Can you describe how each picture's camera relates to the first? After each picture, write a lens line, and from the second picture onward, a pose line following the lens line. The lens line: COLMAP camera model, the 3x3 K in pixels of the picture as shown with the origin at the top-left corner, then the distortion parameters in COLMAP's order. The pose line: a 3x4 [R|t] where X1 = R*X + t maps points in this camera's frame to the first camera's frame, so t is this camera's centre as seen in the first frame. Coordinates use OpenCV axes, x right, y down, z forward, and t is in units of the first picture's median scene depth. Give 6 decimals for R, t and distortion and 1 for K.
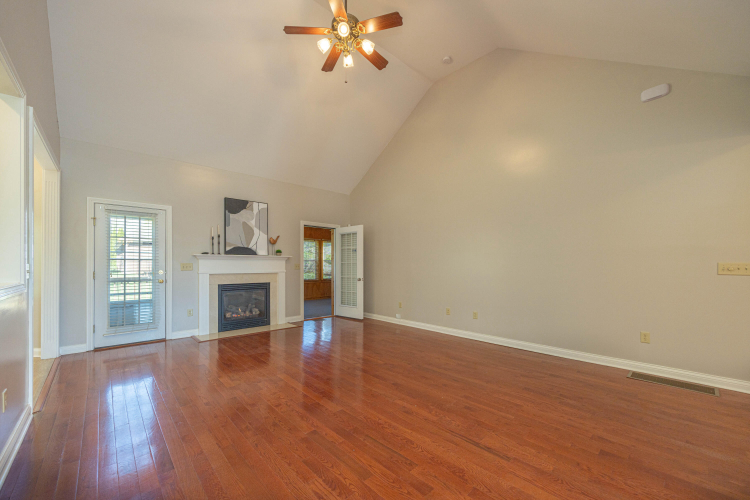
lens RADIAL K [[296.6, 0, 376.7], [0, 296.6, 263.4], [0, 0, 1]] dist [-0.001779, -0.000187]
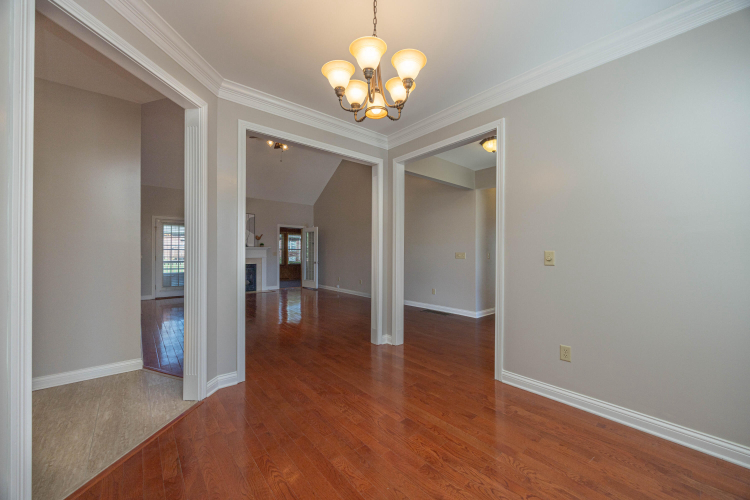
lens RADIAL K [[287.6, 0, 373.3], [0, 287.6, 253.0], [0, 0, 1]] dist [-0.000978, -0.000134]
pose [[0.998507, 0.002868, -0.054556, 0.378448], [-0.002591, 0.999983, 0.005130, -0.004077], [0.054570, -0.004981, 0.998498, -0.543880]]
